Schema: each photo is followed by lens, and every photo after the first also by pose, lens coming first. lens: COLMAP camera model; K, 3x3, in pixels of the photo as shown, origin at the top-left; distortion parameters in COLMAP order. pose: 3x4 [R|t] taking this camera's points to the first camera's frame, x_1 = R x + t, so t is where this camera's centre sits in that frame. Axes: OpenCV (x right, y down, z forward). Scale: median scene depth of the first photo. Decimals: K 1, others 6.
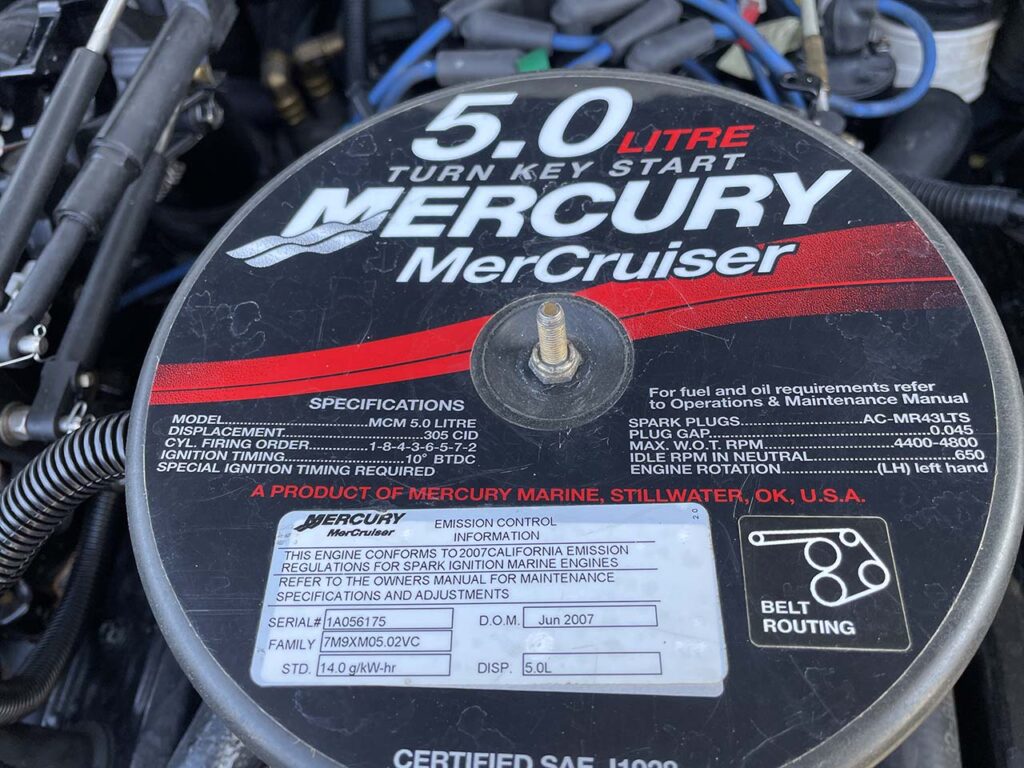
lens RADIAL K [[768.3, 0, 508.5], [0, 768.3, 367.5], [0, 0, 1]] dist [0.082305, -0.109252]
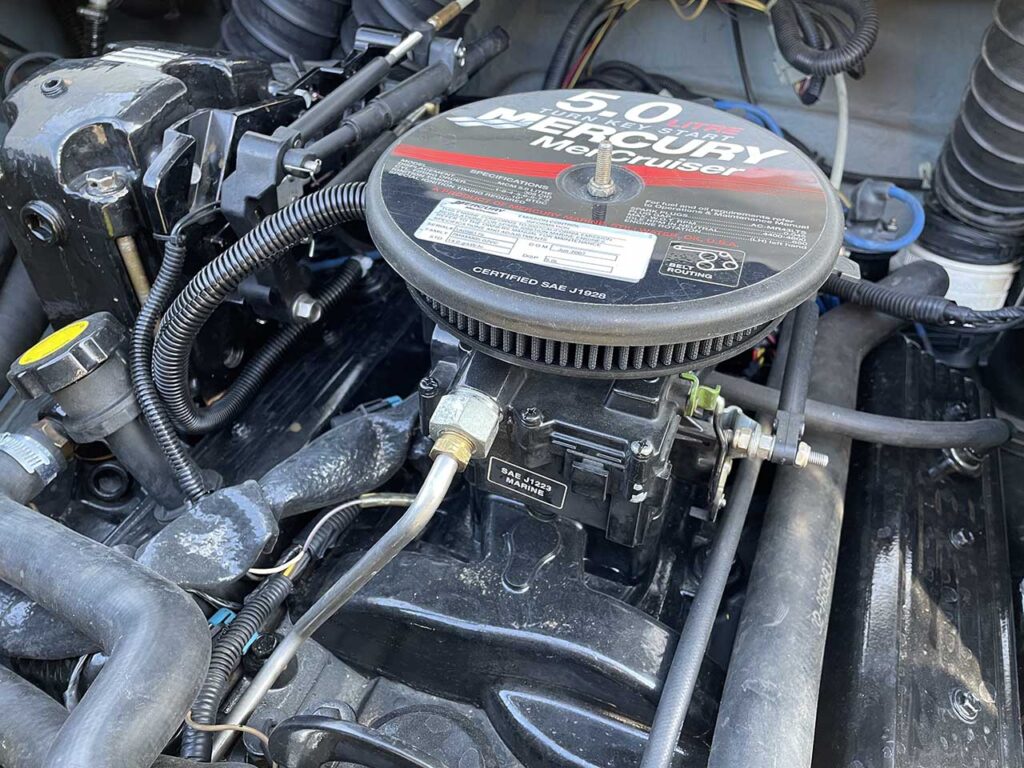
lens RADIAL K [[768.3, 0, 515.2], [0, 768.3, 369.1], [0, 0, 1]] dist [0.082305, -0.109252]
pose [[0.954286, 0.267262, -0.133827, 0.207473], [-0.295115, 0.913478, -0.280115, 0.884631], [0.047384, 0.306804, 0.950592, -0.580647]]
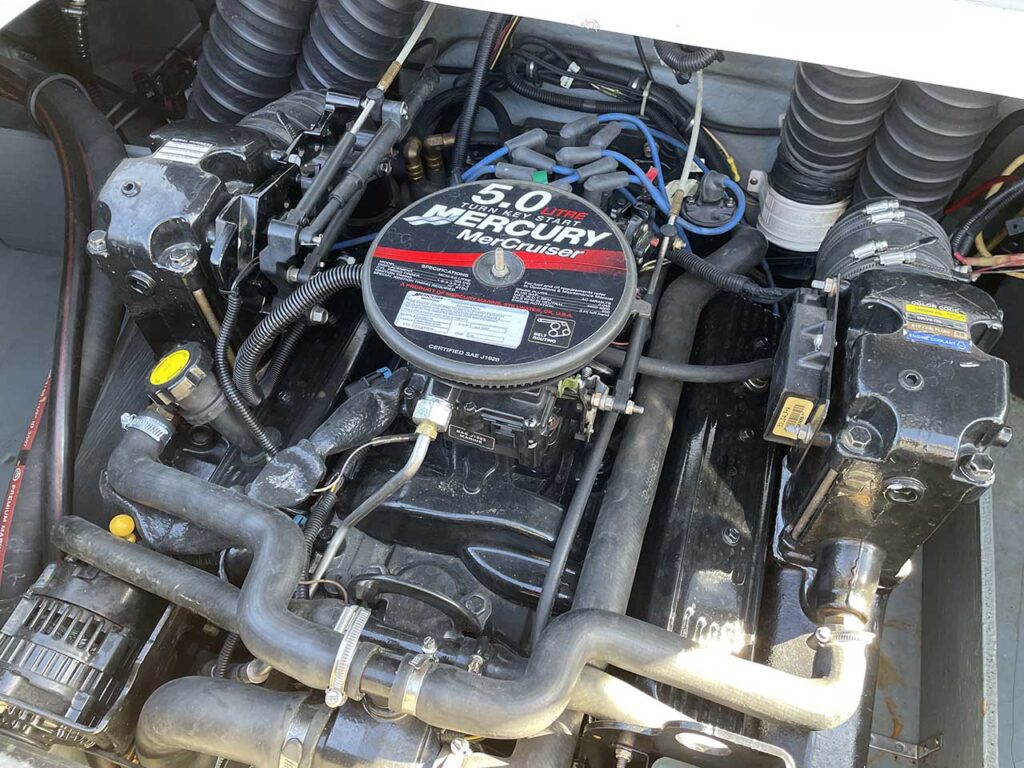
lens RADIAL K [[768.3, 0, 510.0], [0, 768.3, 376.5], [0, 0, 1]] dist [0.082305, -0.109252]
pose [[0.975169, 0.214106, -0.056599, 0.336793], [-0.218454, 0.971955, -0.087076, 0.614695], [0.036368, 0.097278, 0.994593, -1.883525]]
